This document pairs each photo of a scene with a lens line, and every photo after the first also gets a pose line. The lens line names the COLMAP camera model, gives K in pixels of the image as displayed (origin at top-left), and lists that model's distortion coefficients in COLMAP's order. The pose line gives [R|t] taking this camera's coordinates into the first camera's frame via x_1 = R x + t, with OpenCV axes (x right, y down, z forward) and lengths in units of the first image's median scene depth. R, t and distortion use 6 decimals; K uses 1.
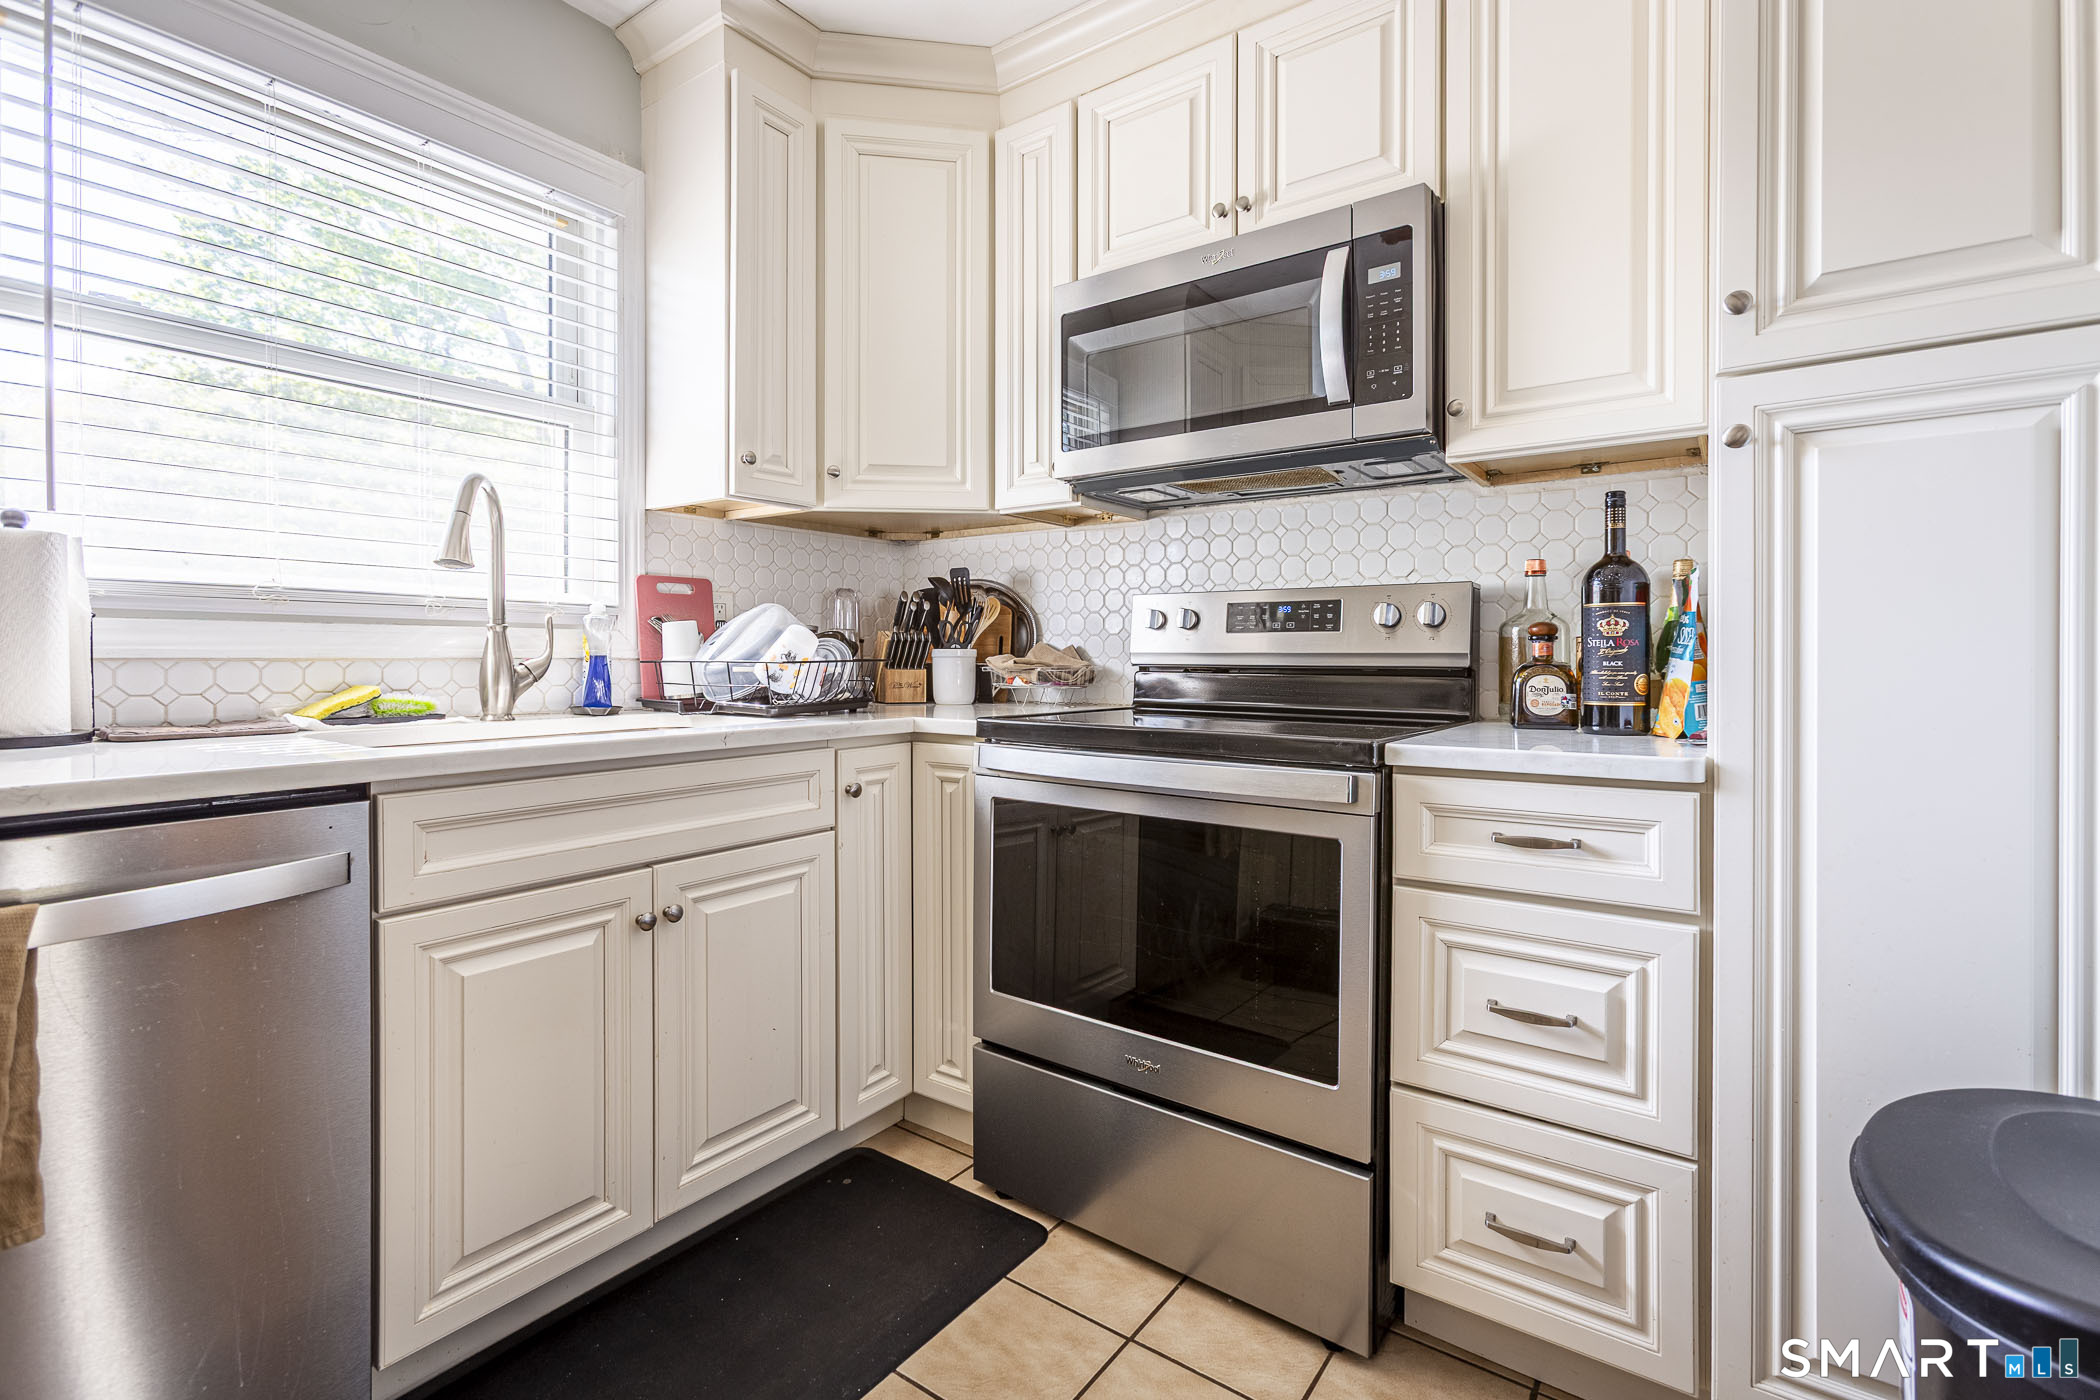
lens RADIAL K [[970.2, 0, 1069.5], [0, 970.2, 671.2], [0, 0, 1]] dist [0.003241, 0.000761]
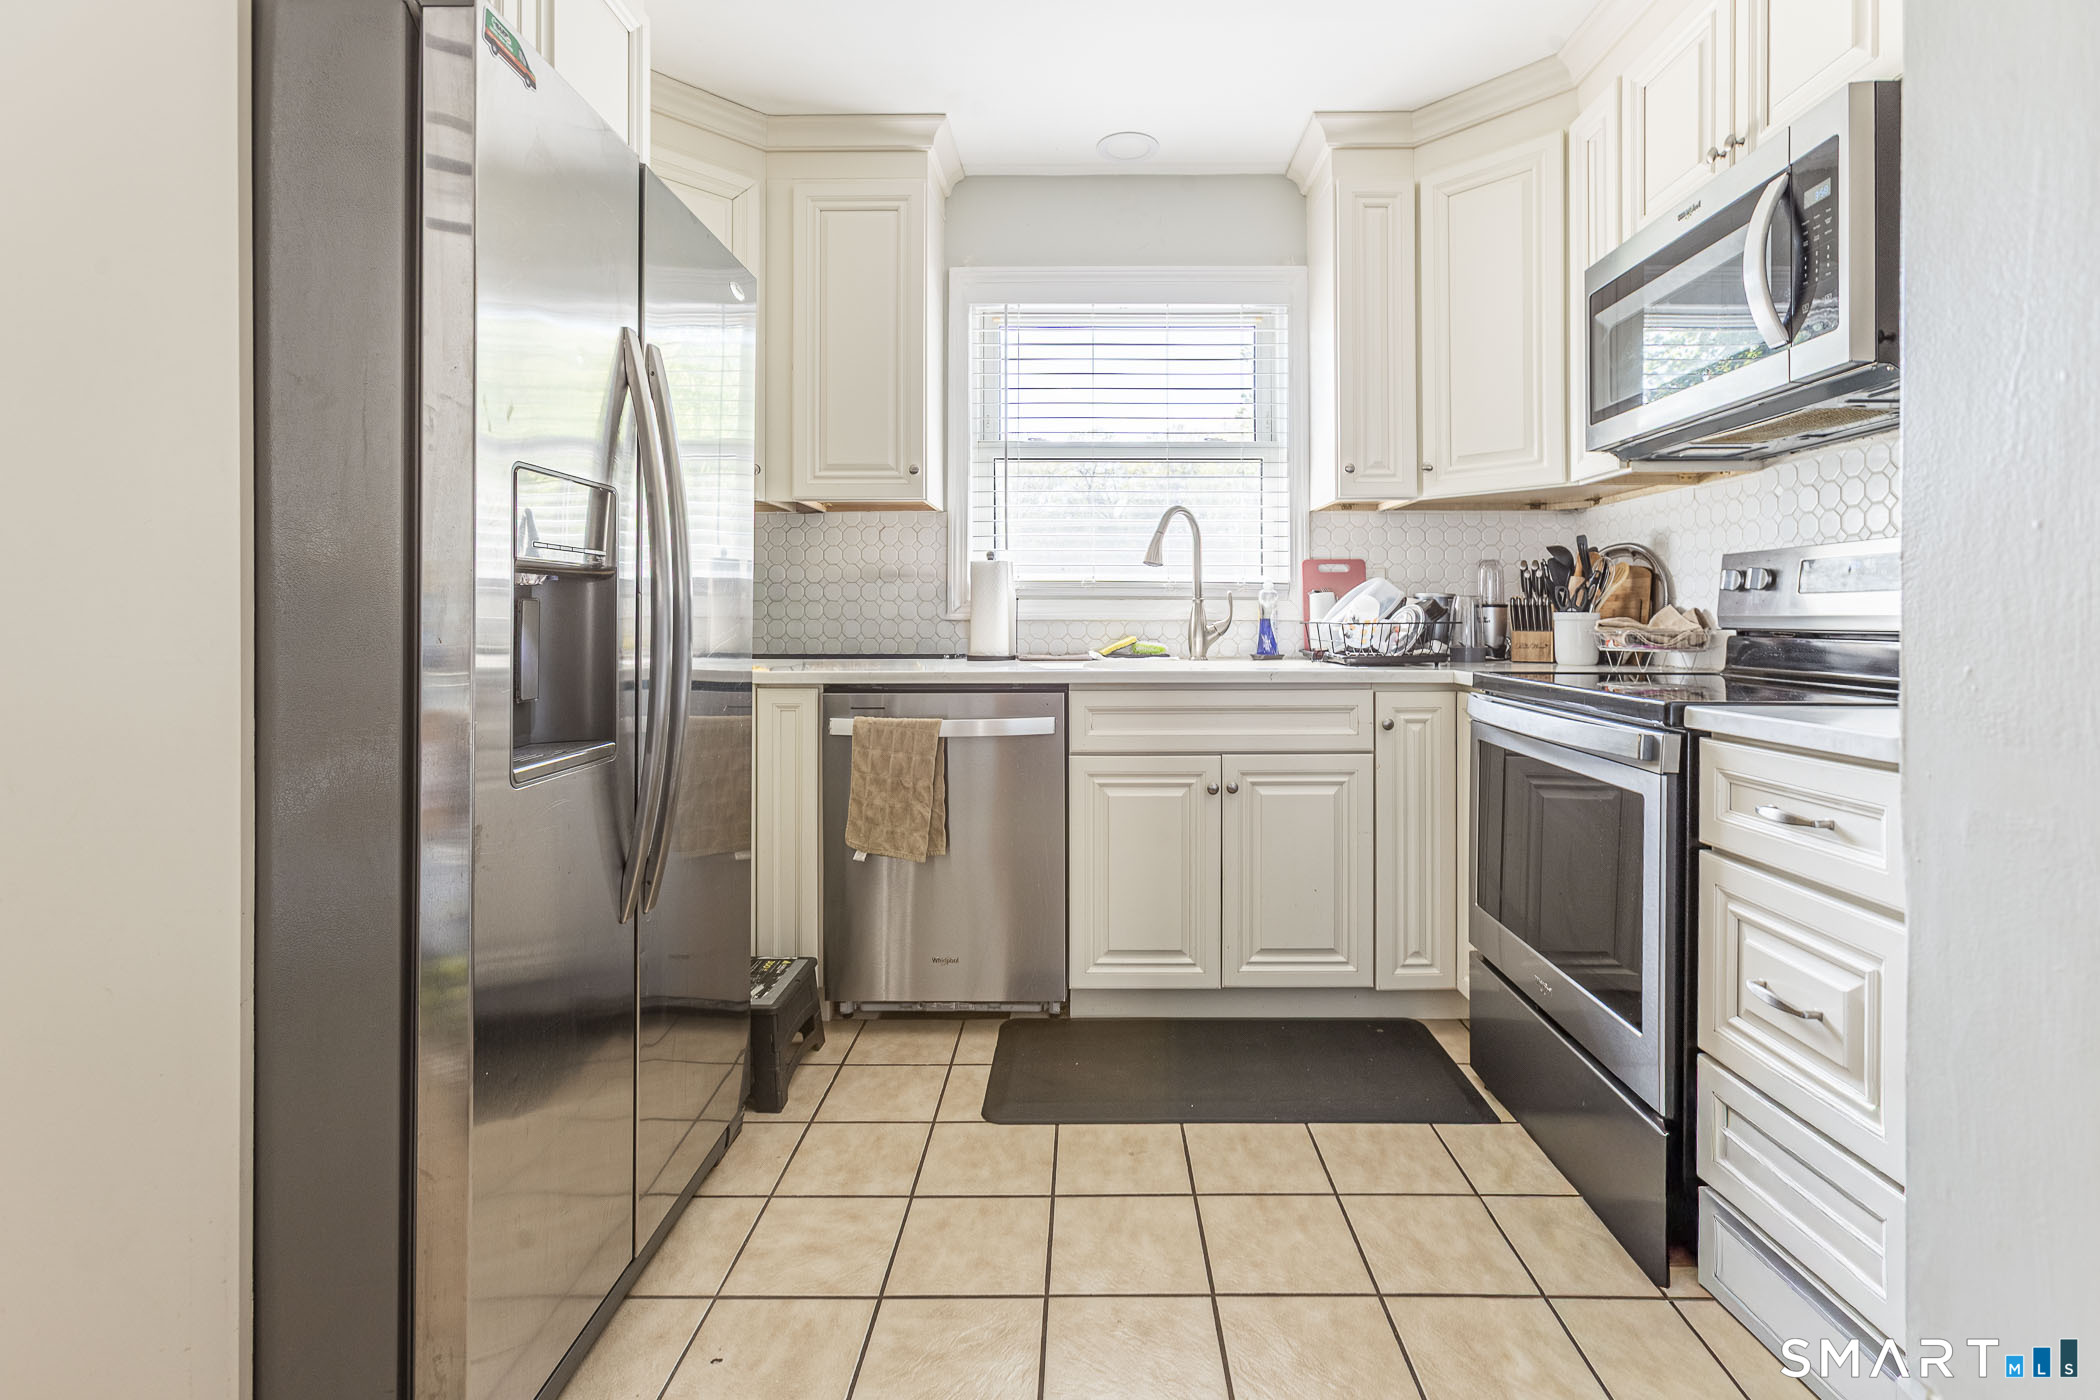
lens RADIAL K [[933.5, 0, 1055.3], [0, 933.5, 640.4], [0, 0, 1]] dist [-0.001880, 0.000260]
pose [[0.578909, 0.019014, -0.815171, 0.509763], [-0.014020, 0.999812, 0.013364, 0.002308], [0.815272, 0.003693, 0.579066, -0.061531]]
